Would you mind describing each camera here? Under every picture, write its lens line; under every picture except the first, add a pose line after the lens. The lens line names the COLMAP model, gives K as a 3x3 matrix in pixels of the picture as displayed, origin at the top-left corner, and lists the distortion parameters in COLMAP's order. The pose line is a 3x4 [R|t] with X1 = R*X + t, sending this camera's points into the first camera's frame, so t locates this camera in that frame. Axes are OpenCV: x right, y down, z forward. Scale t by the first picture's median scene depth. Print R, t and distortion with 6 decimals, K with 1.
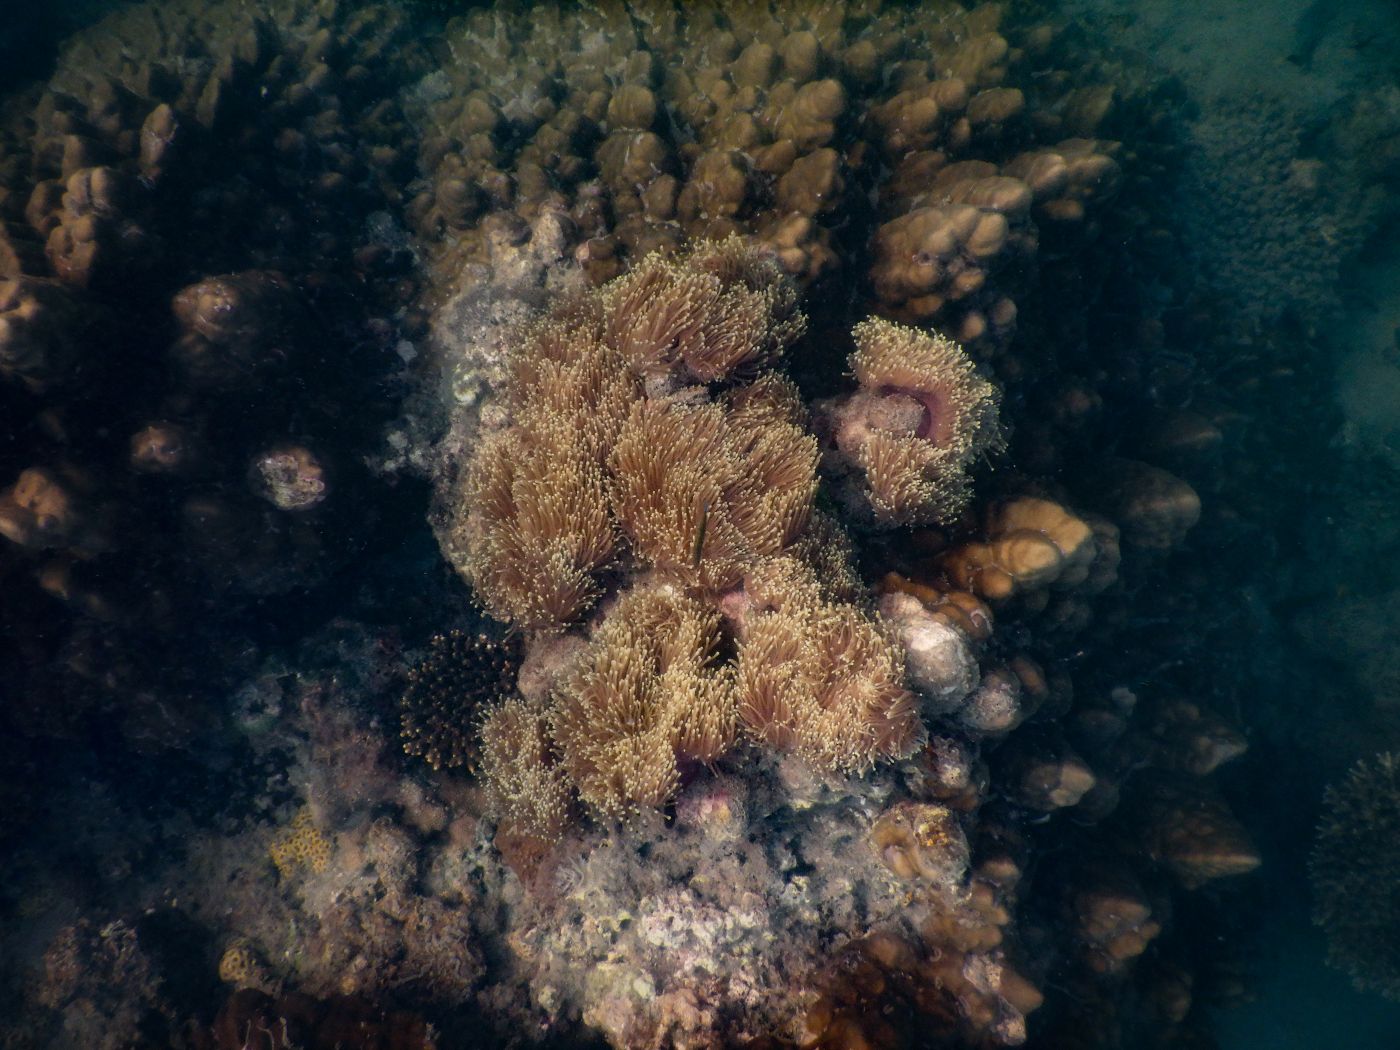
lens RADIAL K [[1351.3, 0, 699.5], [0, 1351.3, 524.3], [0, 0, 1]] dist [0.033958, 0.000000]
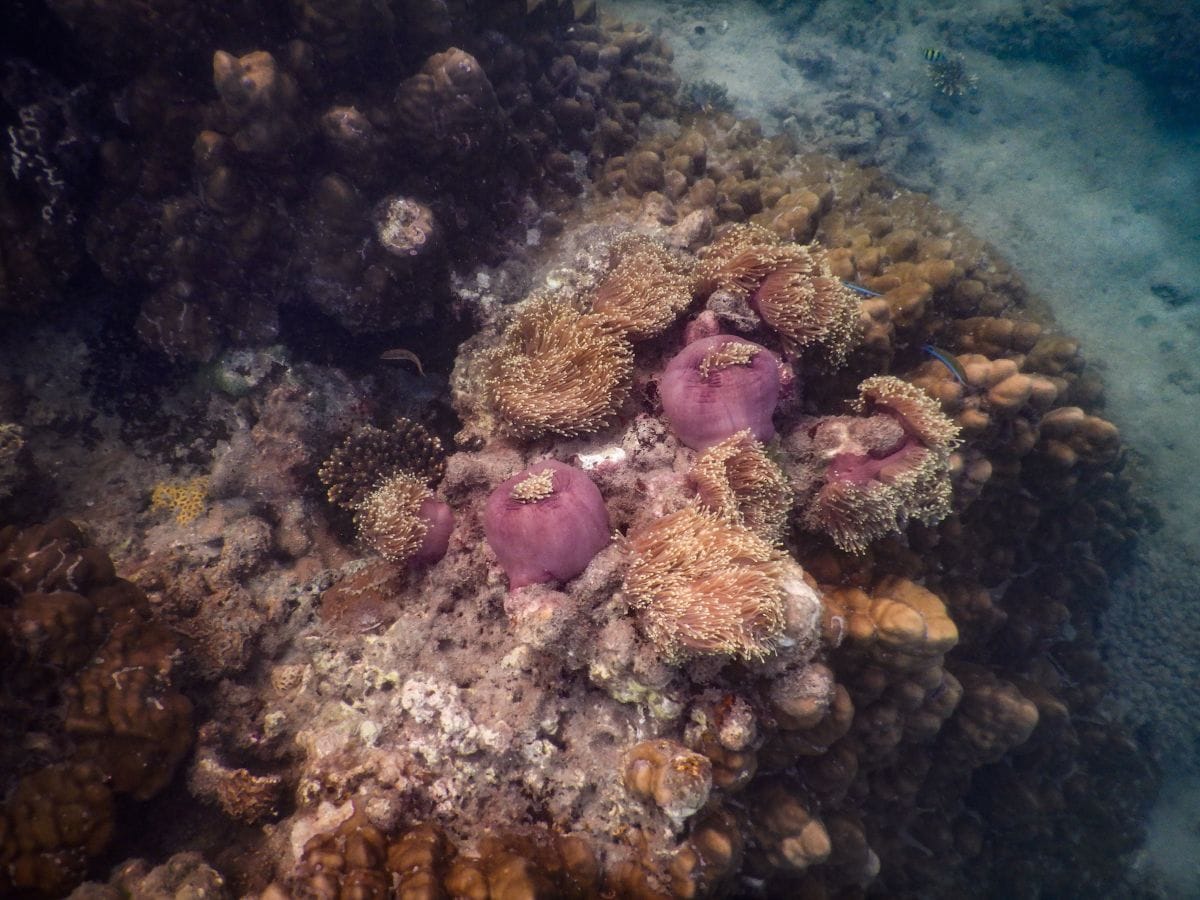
lens RADIAL K [[1158.3, 0, 602.4], [0, 1158.3, 448.5], [0, 0, 1]] dist [0.033958, 0.000000]
pose [[0.797991, 0.591972, -0.113049, 0.070751], [-0.597912, 0.754115, -0.271684, 0.301385], [-0.075577, 0.284395, 0.955724, 0.074665]]
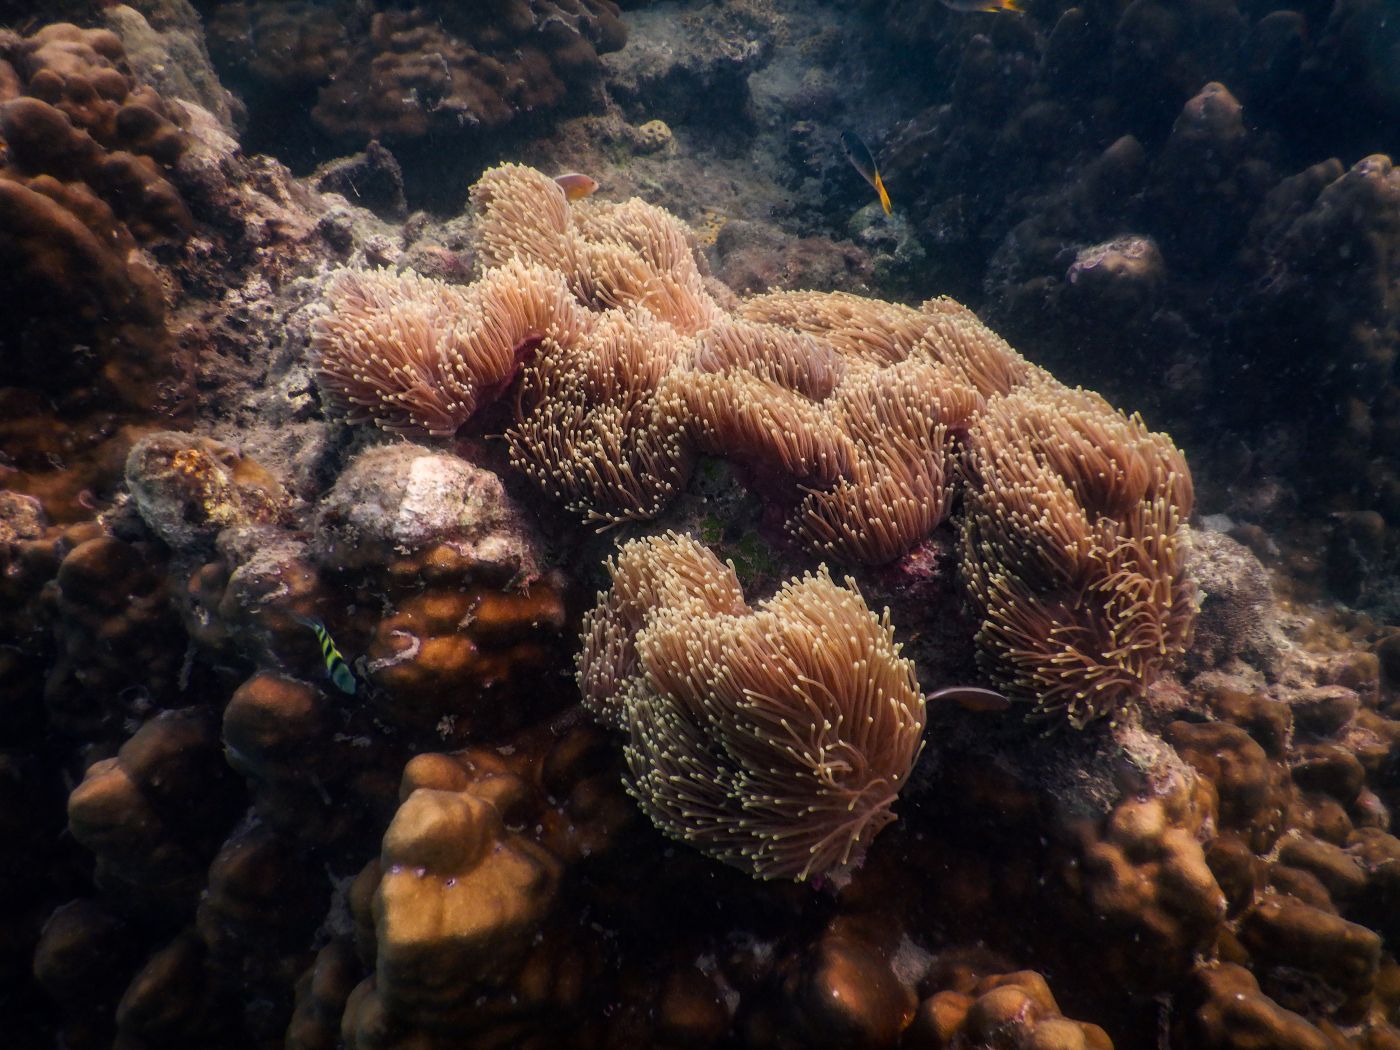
lens RADIAL K [[1351.3, 0, 703.8], [0, 1351.3, 520.1], [0, 0, 1]] dist [0.033958, 0.000000]
pose [[-0.546397, 0.662448, -0.512458, 0.358679], [-0.834861, -0.382024, 0.396314, -0.218109], [0.066766, 0.644376, 0.761789, 0.496997]]
